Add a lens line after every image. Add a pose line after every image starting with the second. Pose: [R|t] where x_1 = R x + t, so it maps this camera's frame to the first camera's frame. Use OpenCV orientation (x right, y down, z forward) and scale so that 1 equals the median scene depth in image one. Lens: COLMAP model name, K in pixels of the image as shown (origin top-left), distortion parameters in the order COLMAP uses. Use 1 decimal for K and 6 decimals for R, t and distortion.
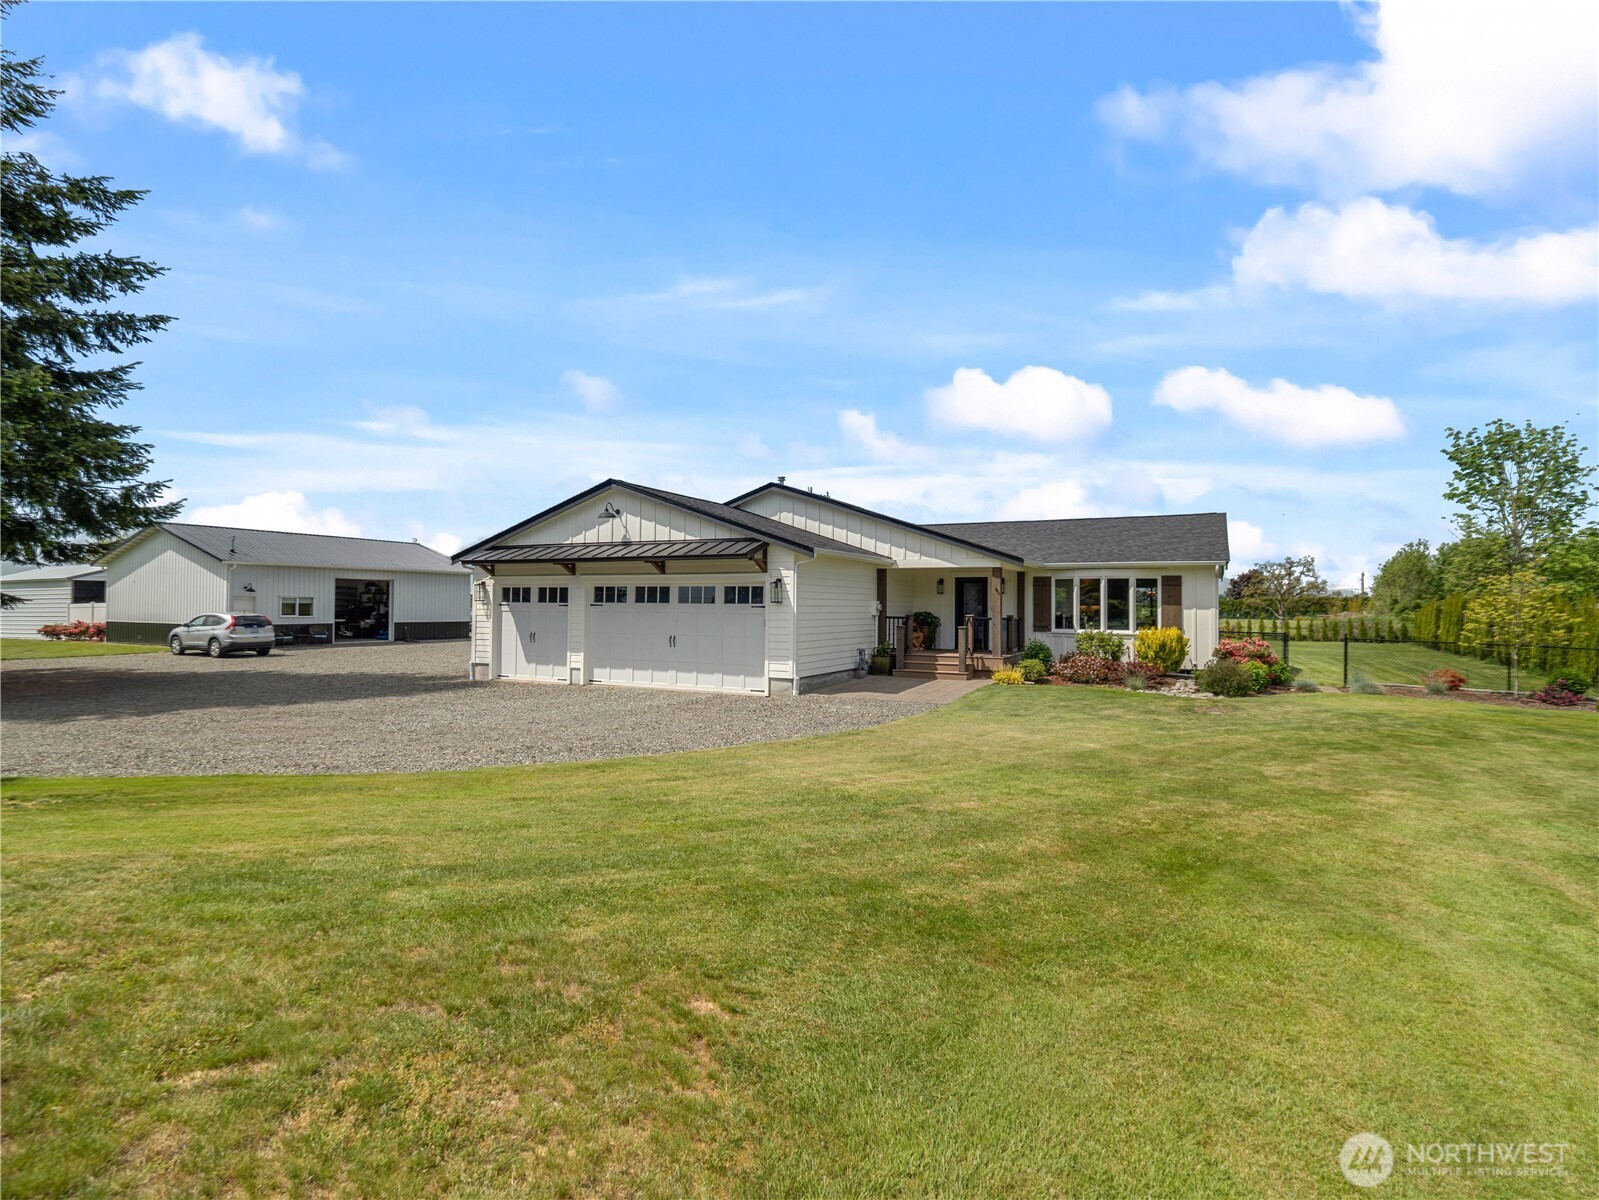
lens RADIAL K [[830.2, 0, 799.5], [0, 830.2, 600.0], [0, 0, 1]] dist [0.000783, 0.000402]
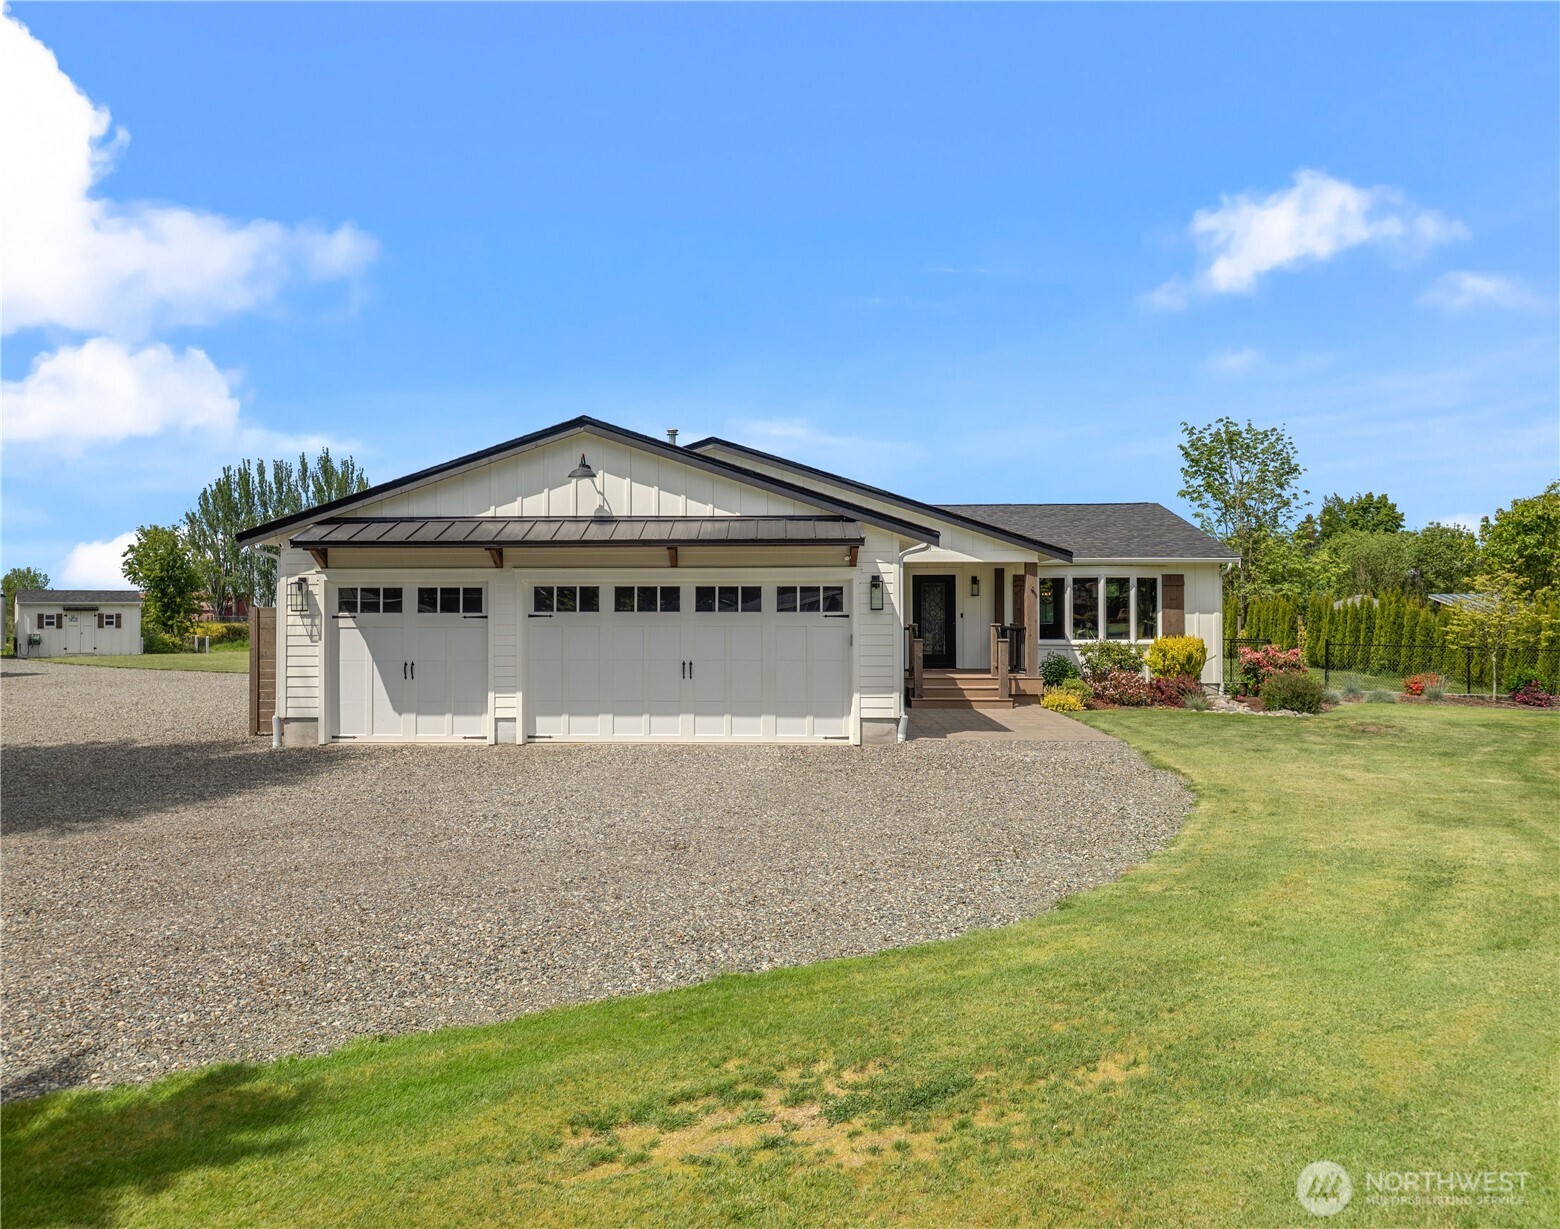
lens RADIAL K [[1058.3, 0, 741.4], [0, 1058.3, 616.3], [0, 0, 1]] dist [-0.000486, -0.001489]
pose [[0.913375, -0.010385, 0.406986, -0.429198], [0.006142, 0.999912, 0.011730, -0.002037], [-0.407072, -0.008214, 0.913359, 0.206820]]
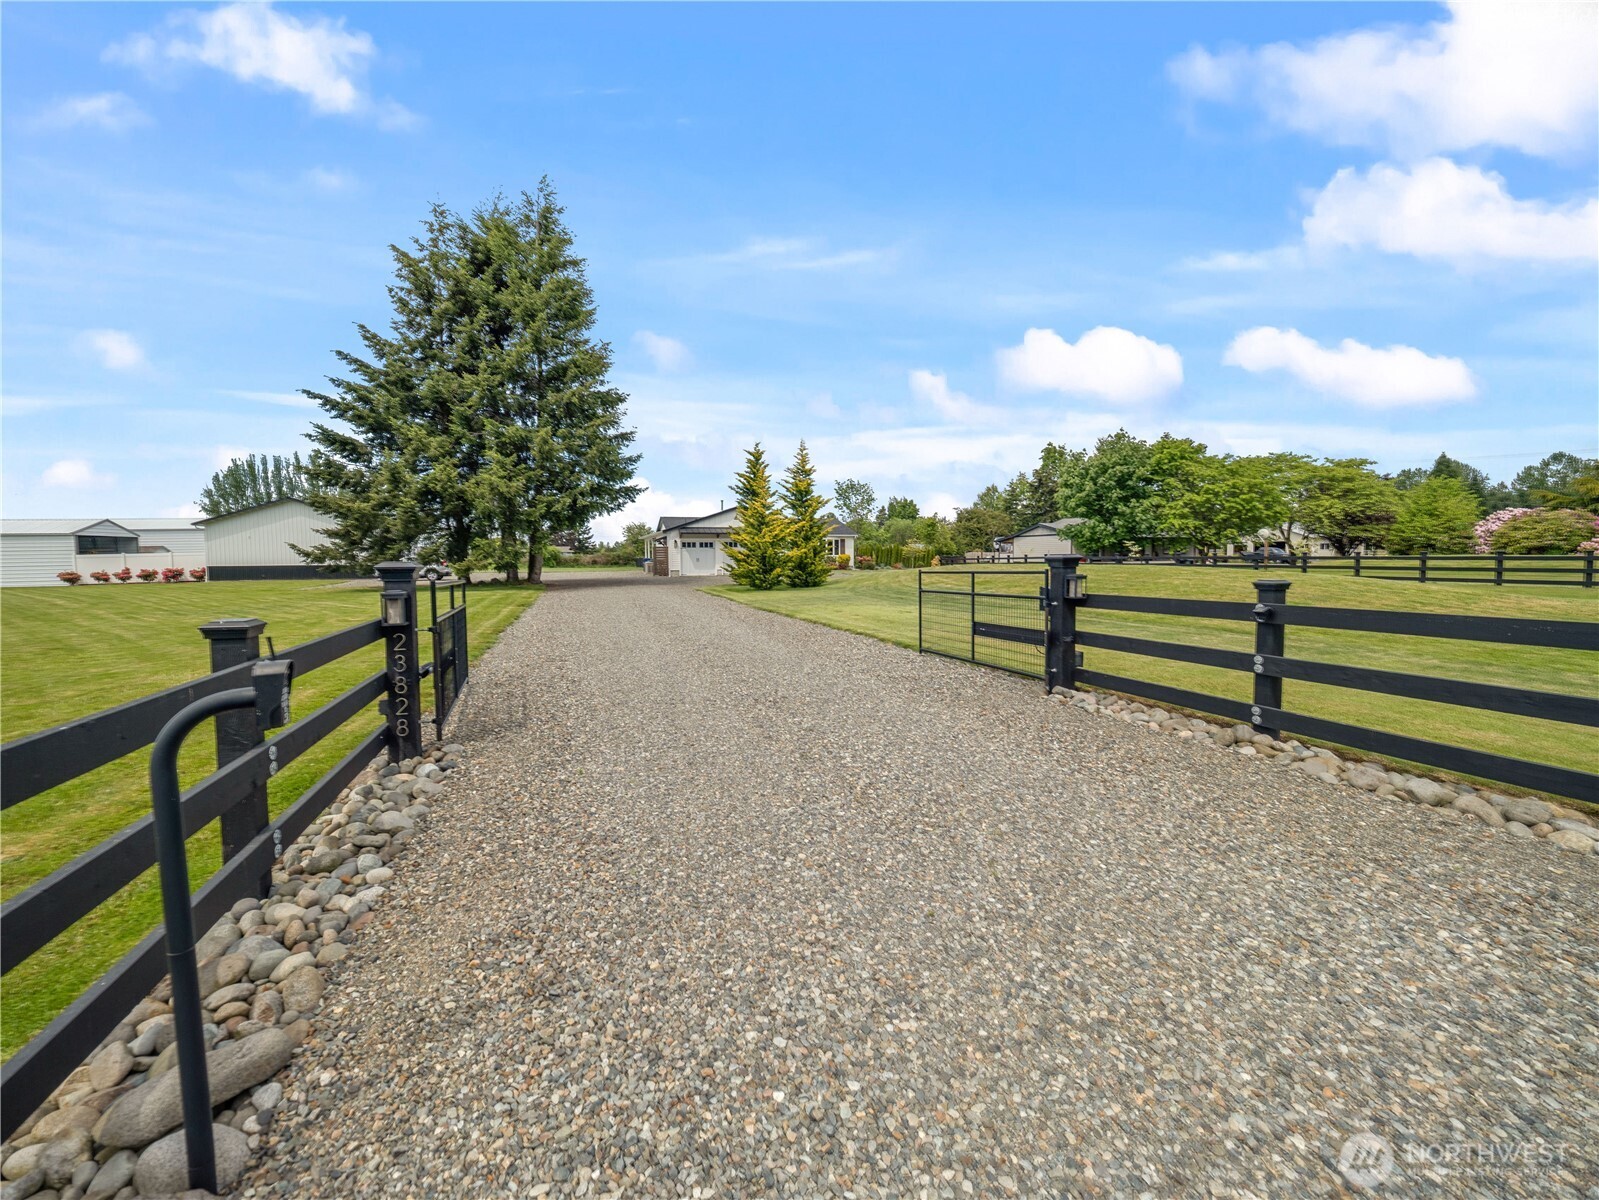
lens RADIAL K [[654.1, 0, 799.5], [0, 654.1, 600.0], [0, 0, 1]] dist [0.000302, 0.000050]
pose [[0.710630, -0.060670, 0.700945, -1.708739], [0.008557, 0.996947, 0.077616, 0.011227], [-0.703513, -0.049158, 0.708980, -0.862041]]
